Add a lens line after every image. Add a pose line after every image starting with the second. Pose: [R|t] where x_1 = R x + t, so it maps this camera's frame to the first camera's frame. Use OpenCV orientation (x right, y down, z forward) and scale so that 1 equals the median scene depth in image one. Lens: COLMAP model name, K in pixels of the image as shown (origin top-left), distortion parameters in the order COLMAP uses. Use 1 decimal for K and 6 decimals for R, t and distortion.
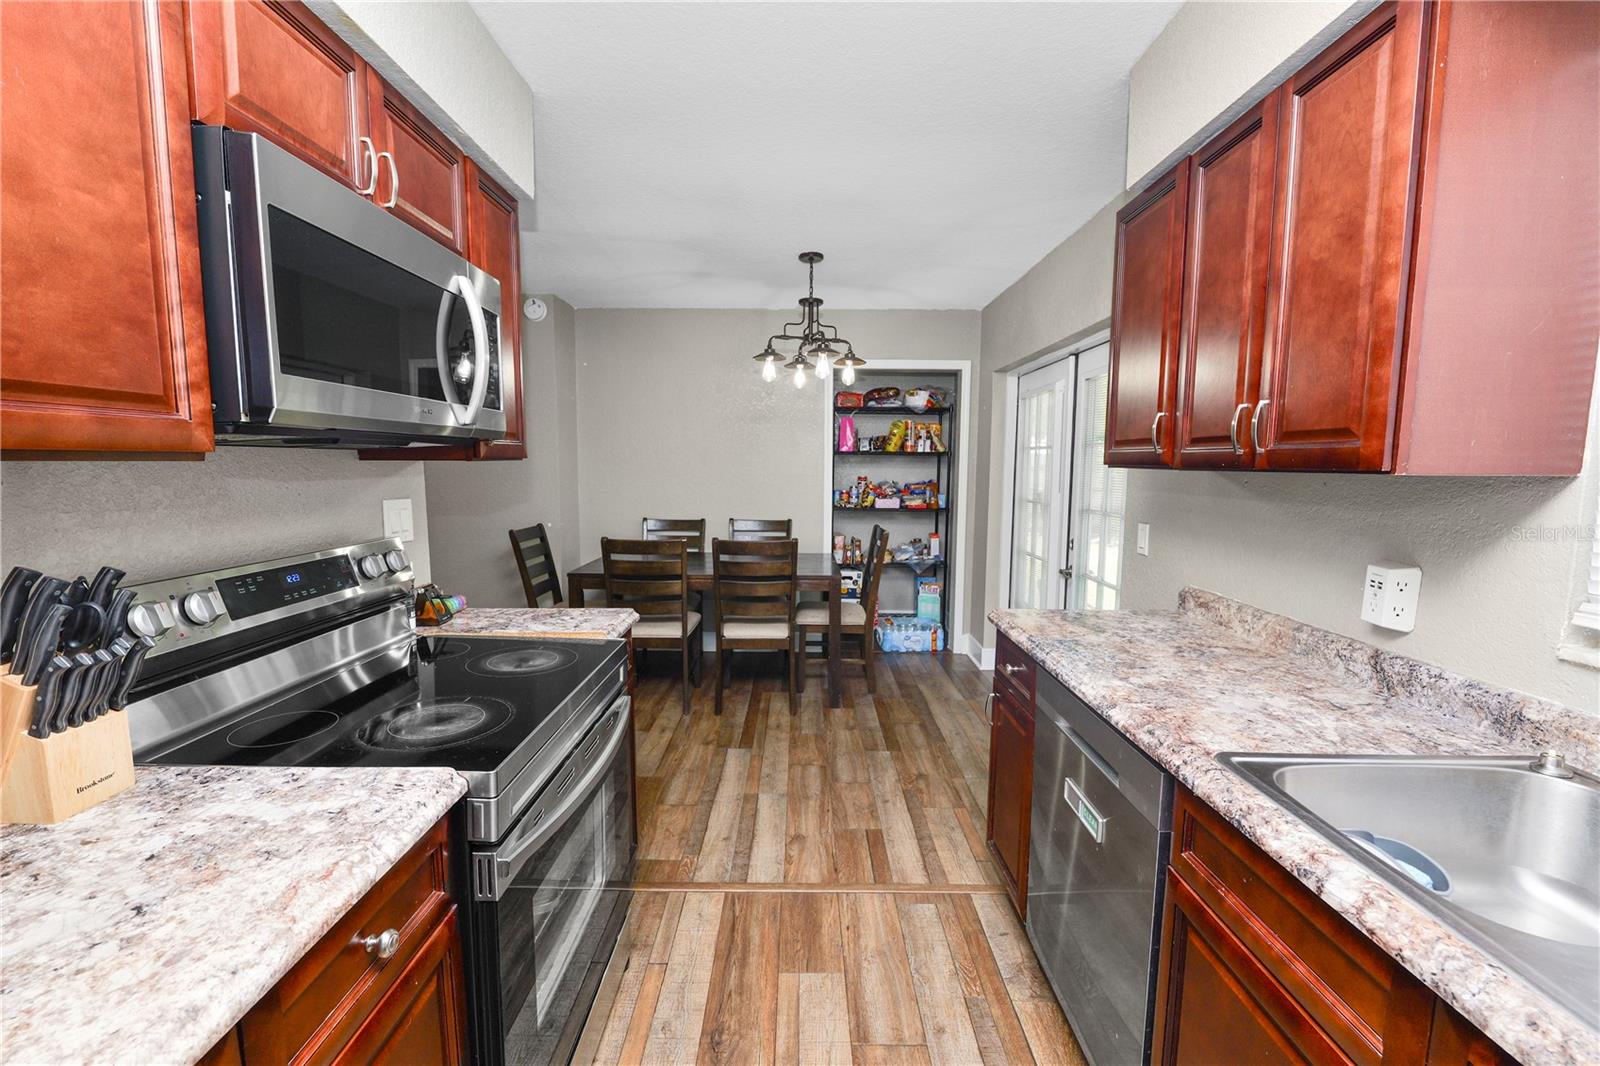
lens RADIAL K [[653.3, 0, 797.7], [0, 653.3, 539.8], [0, 0, 1]] dist [-0.014876, 0.001410]
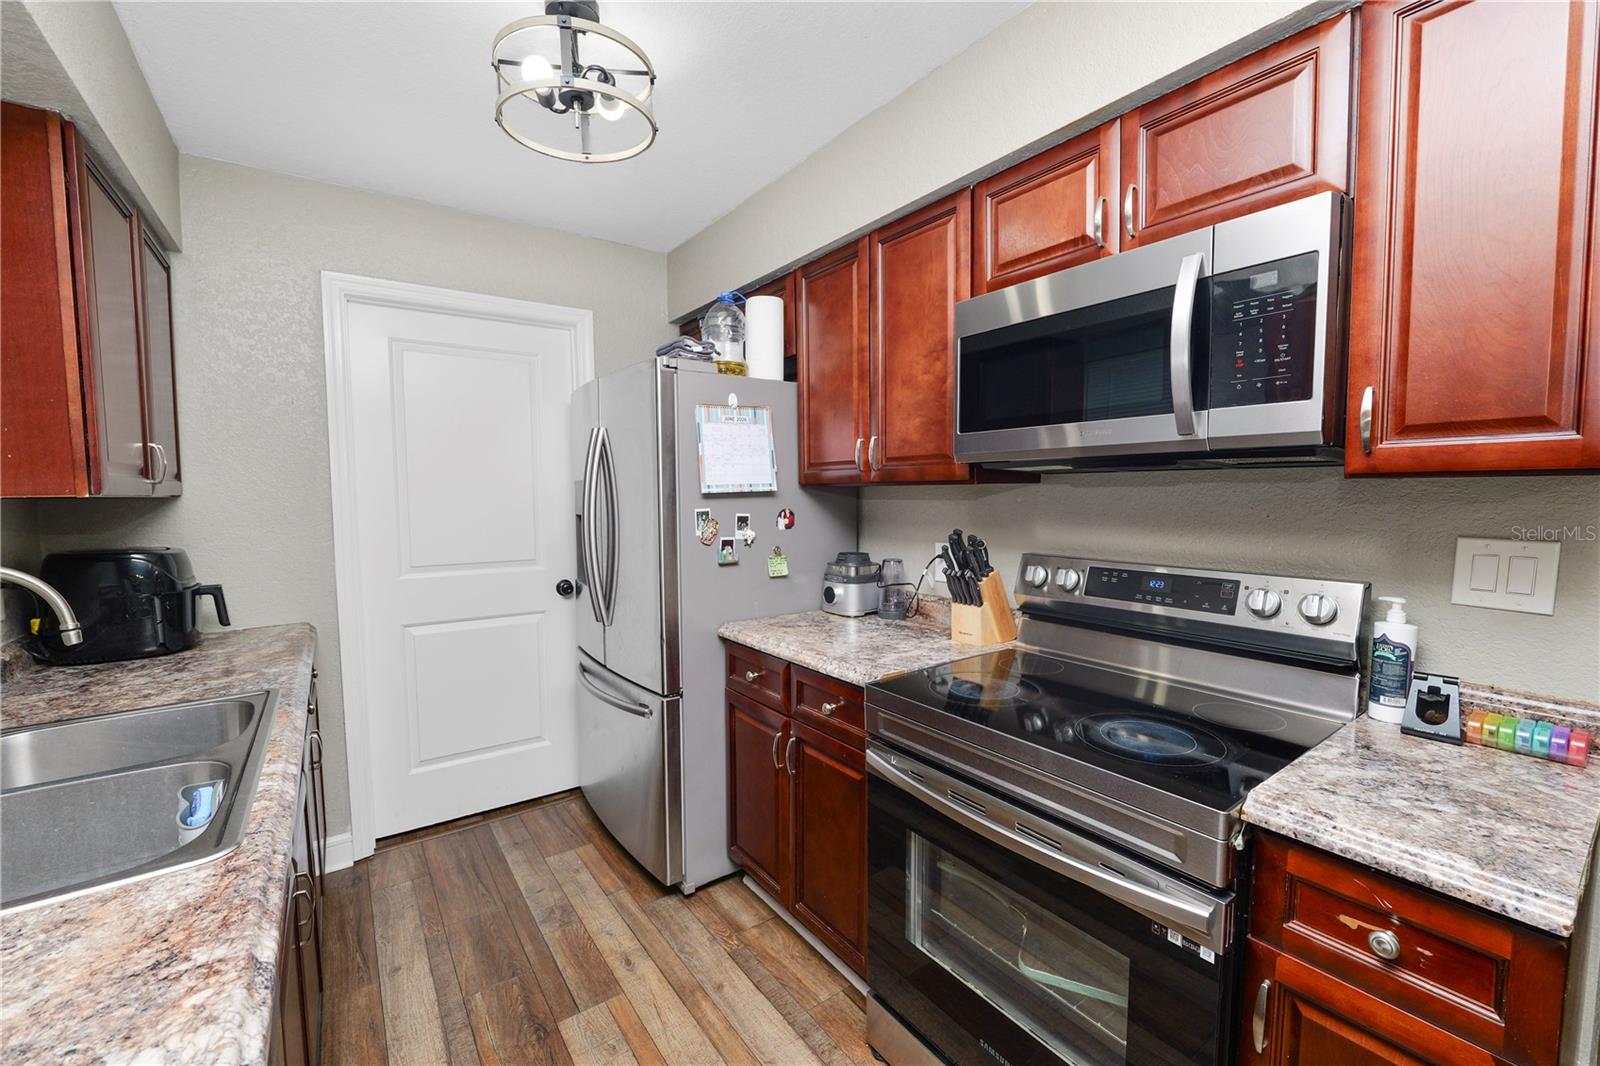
lens RADIAL K [[653.3, 0, 798.9], [0, 653.3, 533.5], [0, 0, 1]] dist [-0.014876, 0.001410]
pose [[-0.810426, 0.041168, -0.584393, 0.409004], [-0.064346, 0.985237, 0.158641, -0.171437], [0.582297, 0.166170, -0.795812, 1.537991]]
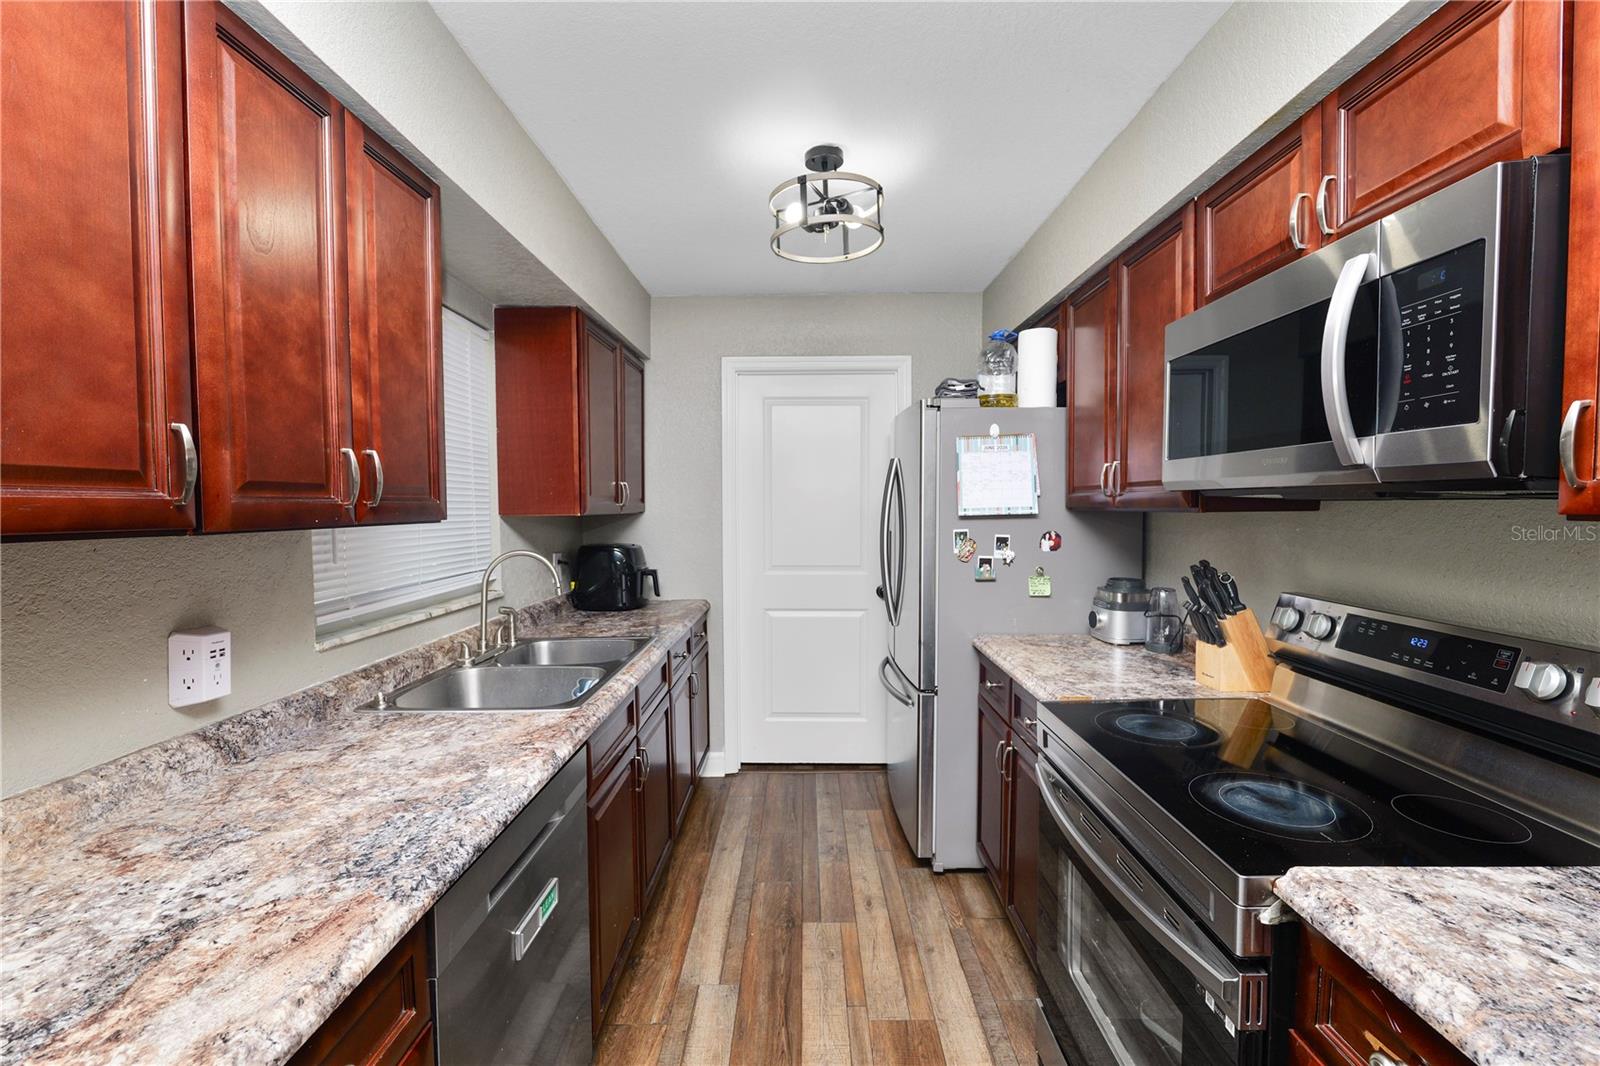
lens RADIAL K [[653.3, 0, 800.0], [0, 653.3, 530.3], [0, 0, 1]] dist [-0.014876, 0.001410]
pose [[-0.999976, 0.000248, 0.006888, 0.090103], [0.001331, 0.987485, 0.157710, -0.243223], [-0.006762, 0.157715, -0.987461, 1.890007]]
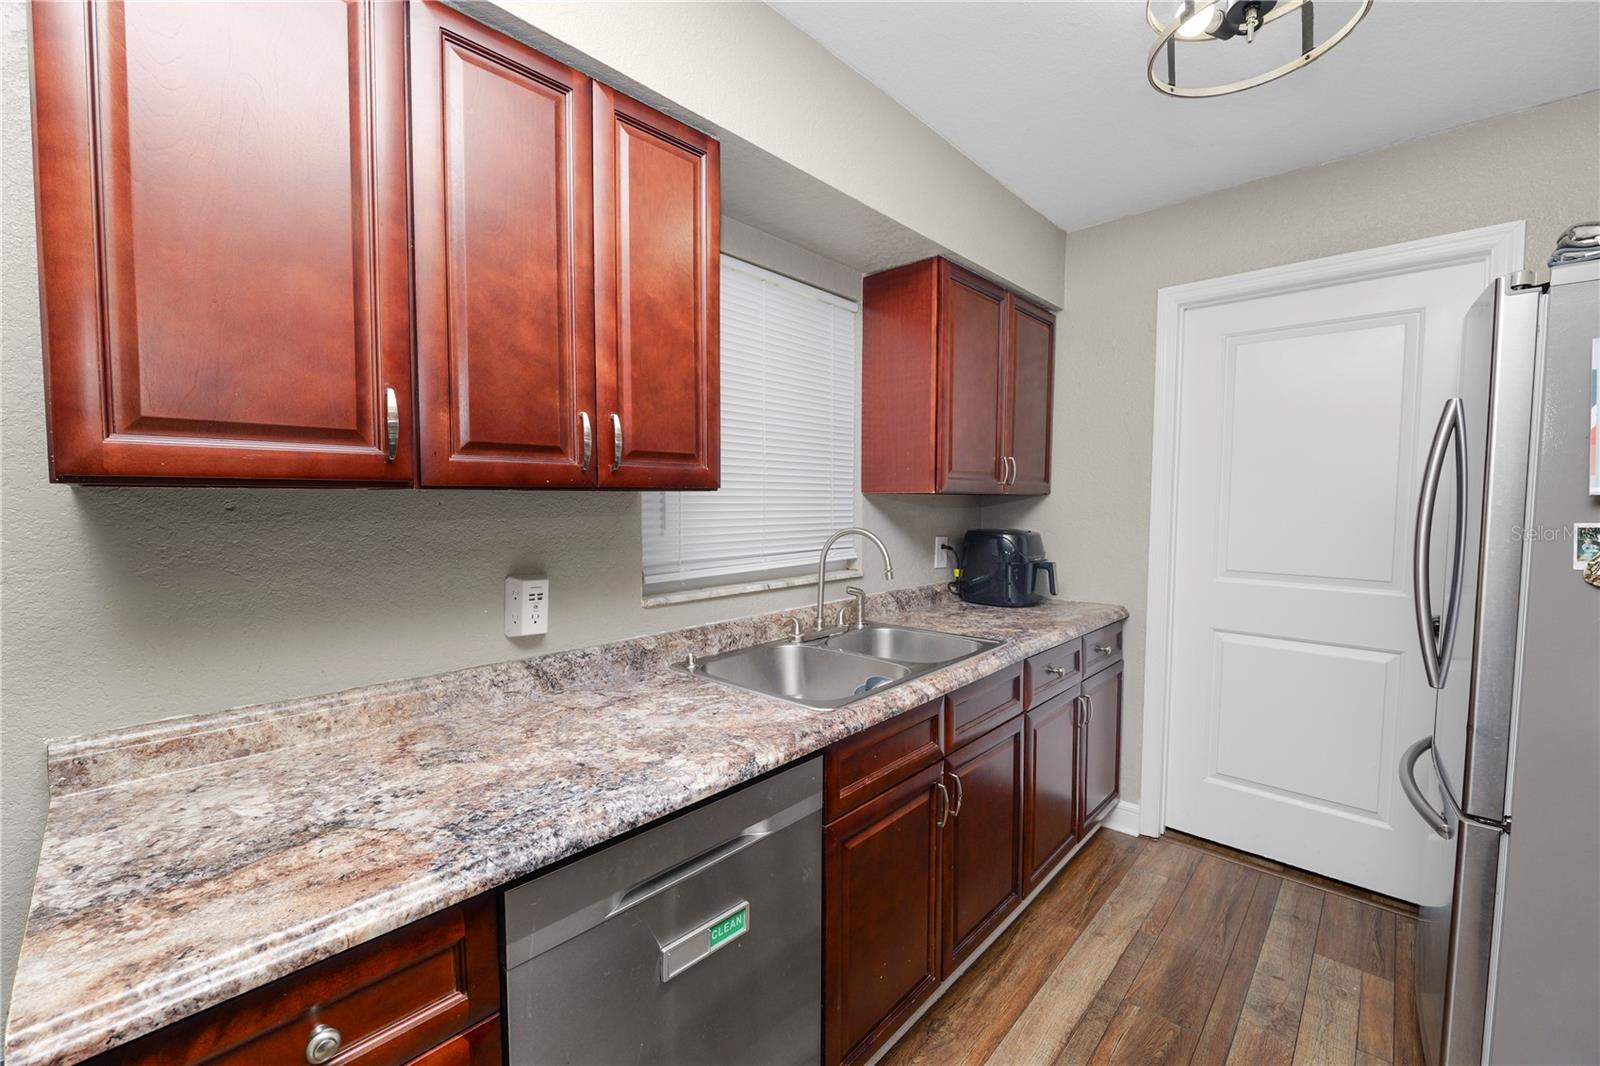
lens RADIAL K [[653.3, 0, 797.1], [0, 653.3, 531.5], [0, 0, 1]] dist [-0.014876, 0.001410]
pose [[-0.732090, -0.042294, 0.679894, -0.134862], [0.075435, 0.986899, 0.142618, -0.158861], [-0.677018, 0.155697, -0.719309, 1.492935]]
